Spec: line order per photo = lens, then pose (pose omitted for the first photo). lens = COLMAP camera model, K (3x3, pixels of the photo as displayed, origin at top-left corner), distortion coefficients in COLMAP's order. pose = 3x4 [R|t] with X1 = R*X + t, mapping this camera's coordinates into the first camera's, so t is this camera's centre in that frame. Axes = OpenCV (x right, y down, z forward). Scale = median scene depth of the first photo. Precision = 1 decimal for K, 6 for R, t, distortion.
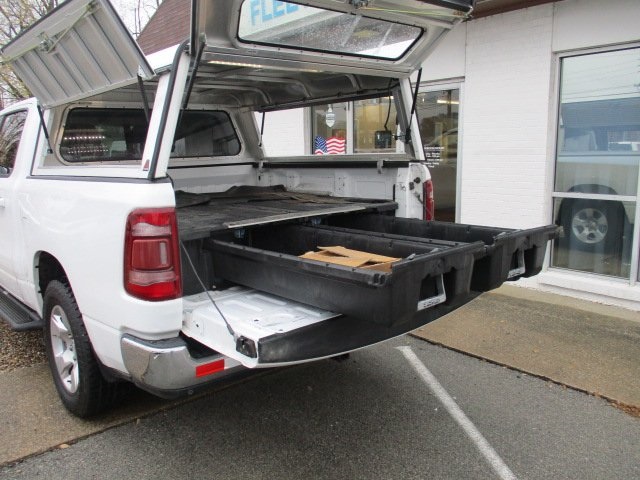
lens RADIAL K [[534.9, 0, 320.0], [0, 534.9, 240.0], [0, 0, 1]] dist [-0.010828, -0.006602]
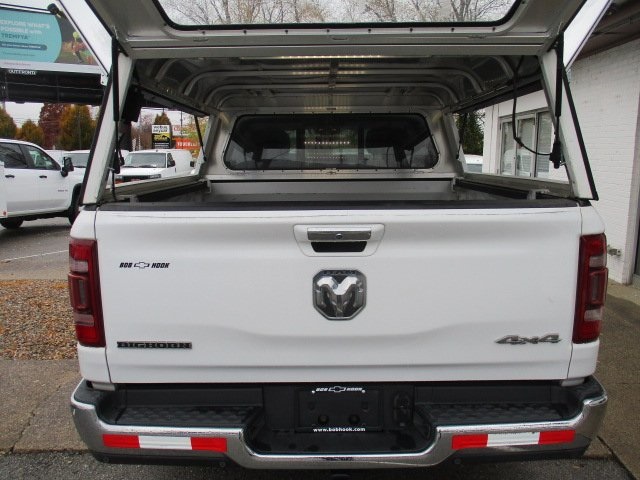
lens RADIAL K [[525.0, 0, 320.0], [0, 525.0, 240.0], [0, 0, 1]] dist [-0.005829, -0.003393]
pose [[0.749756, 0.129871, -0.648844, 0.367130], [-0.126817, 0.990576, 0.051730, -0.103521], [0.649448, 0.043500, 0.759161, 0.424514]]
